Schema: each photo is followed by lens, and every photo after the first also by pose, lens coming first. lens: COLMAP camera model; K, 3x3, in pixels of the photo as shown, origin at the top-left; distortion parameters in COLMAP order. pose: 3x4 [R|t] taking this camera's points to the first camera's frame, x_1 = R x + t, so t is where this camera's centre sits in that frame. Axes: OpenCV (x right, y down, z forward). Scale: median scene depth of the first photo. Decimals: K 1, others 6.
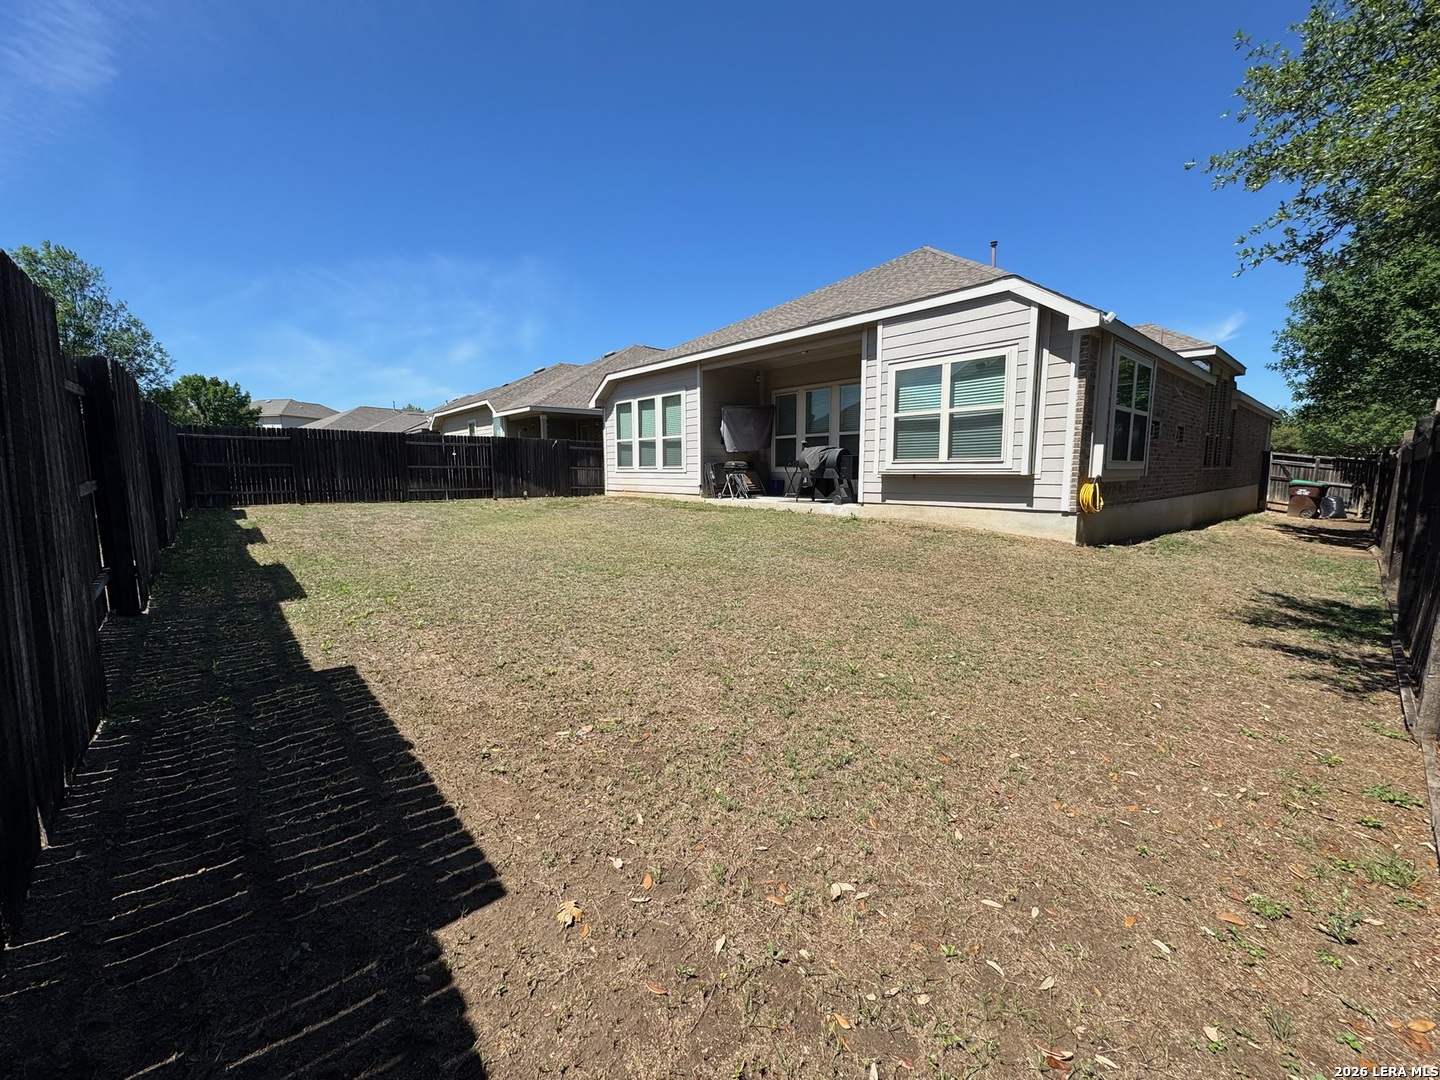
lens RADIAL K [[575.5, 0, 714.3], [0, 575.5, 536.3], [0, 0, 1]] dist [0.000133, -0.000022]
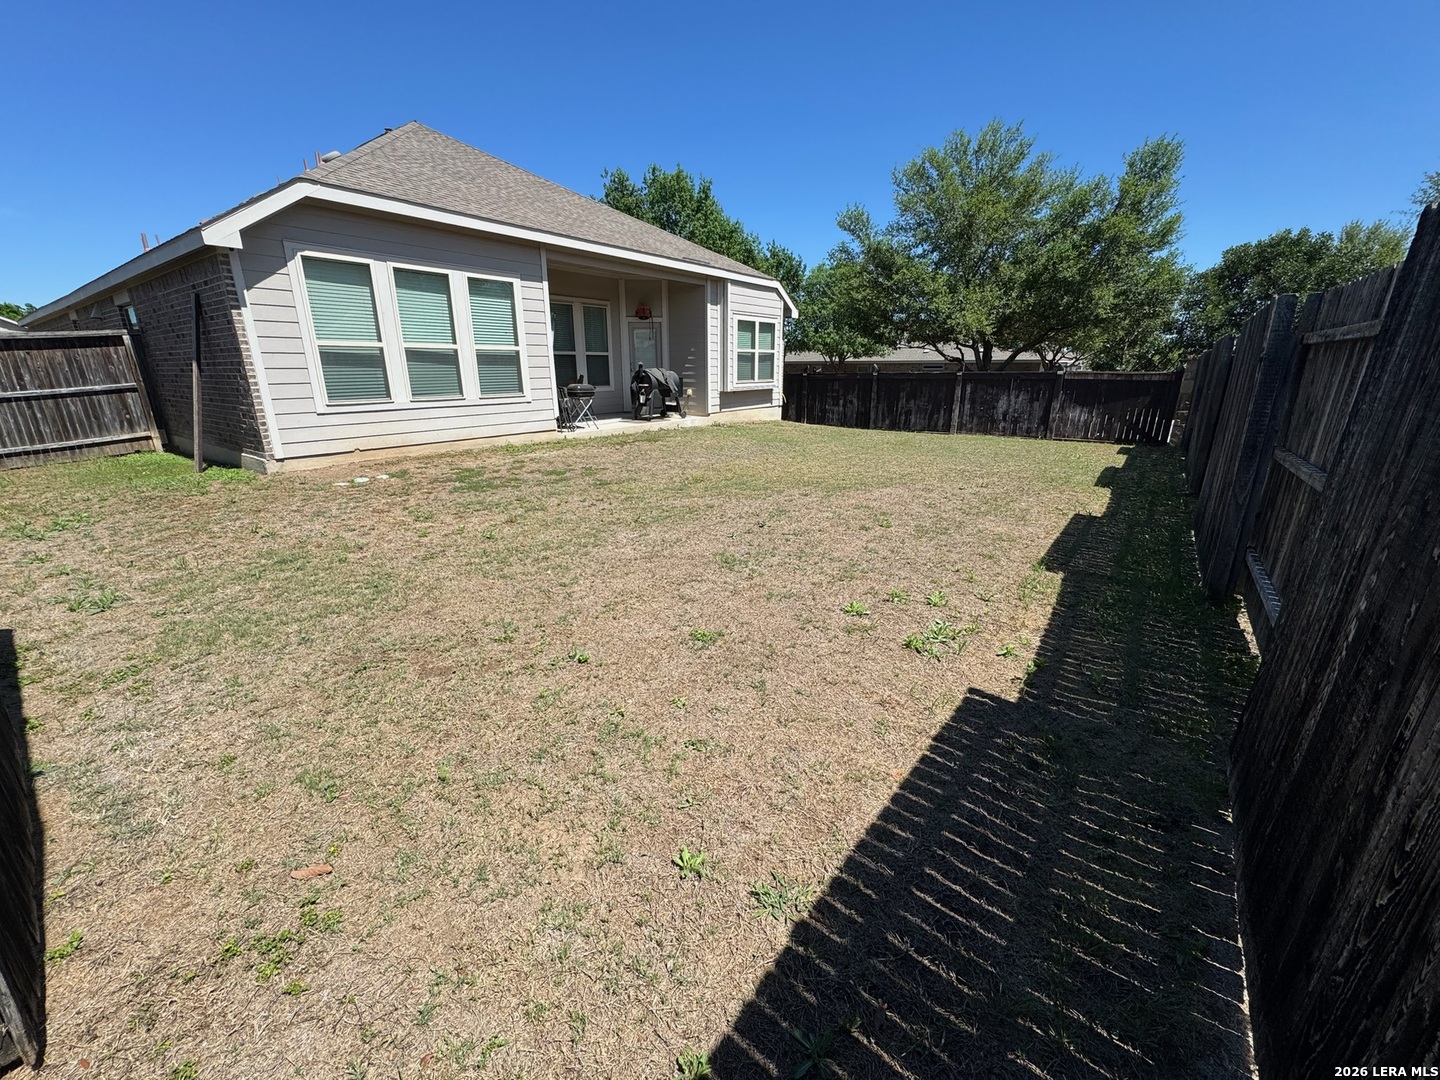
lens RADIAL K [[575.5, 0, 714.4], [0, 575.5, 537.4], [0, 0, 1]] dist [0.000133, -0.000022]
pose [[-0.210214, -0.254555, 0.943934, -0.937712], [0.141300, 0.947460, 0.286974, -0.144448], [-0.967390, 0.193704, -0.163201, 1.083388]]
